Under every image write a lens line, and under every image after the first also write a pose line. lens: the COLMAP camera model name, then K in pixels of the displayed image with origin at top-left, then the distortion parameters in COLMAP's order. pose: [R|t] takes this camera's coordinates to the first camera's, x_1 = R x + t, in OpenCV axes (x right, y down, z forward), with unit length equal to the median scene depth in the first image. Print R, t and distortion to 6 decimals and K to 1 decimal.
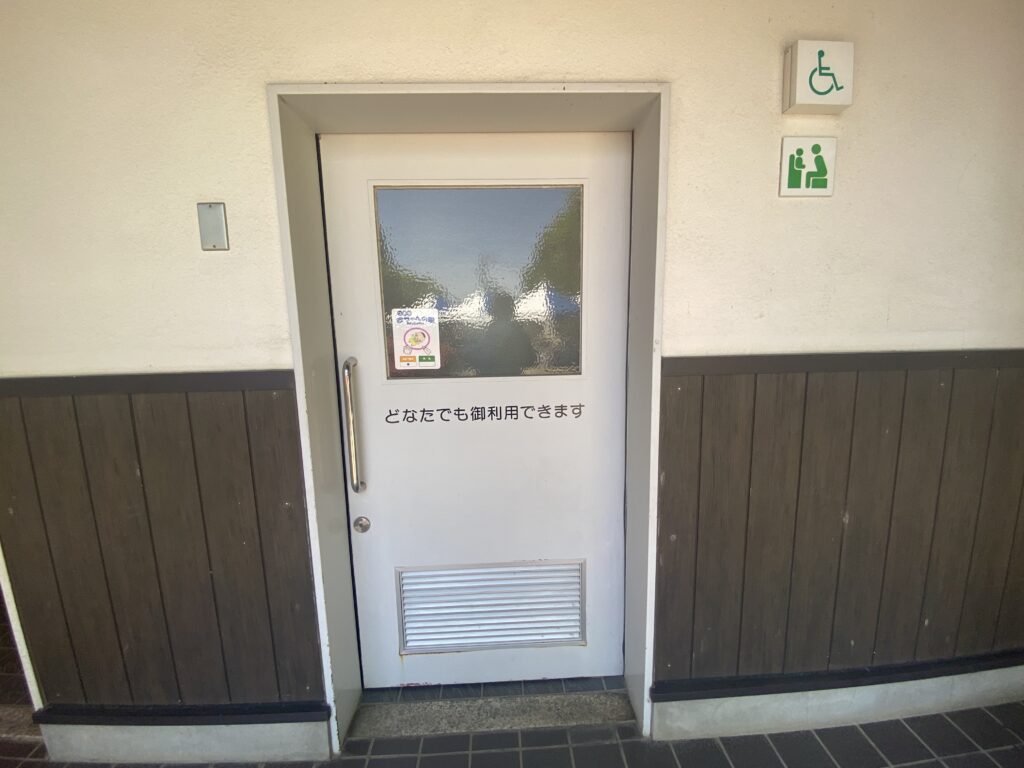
lens RADIAL K [[411.9, 0, 512.9], [0, 411.9, 385.7], [0, 0, 1]] dist [-0.055519, -0.001594]
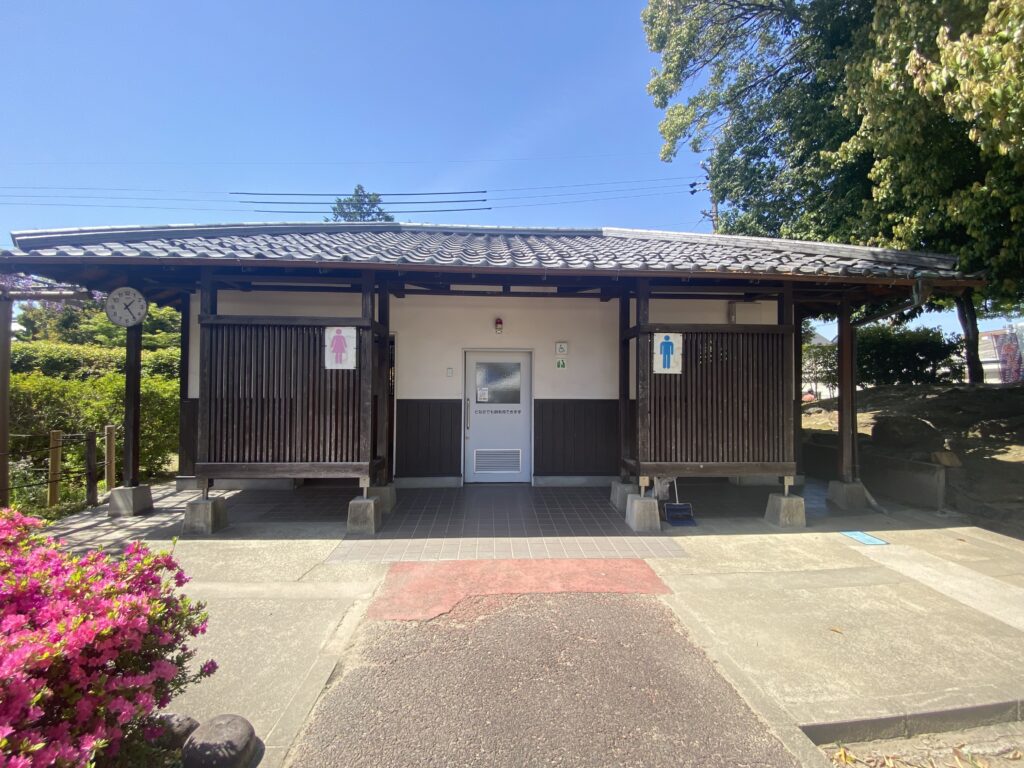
lens RADIAL K [[411.9, 0, 512.1], [0, 411.9, 381.0], [0, 0, 1]] dist [-0.055519, -0.001594]
pose [[0.999587, 0.028730, 0.000842, 0.080150], [-0.028242, 0.987201, -0.156963, 0.489560], [-0.005340, 0.156874, 0.987604, -3.861600]]
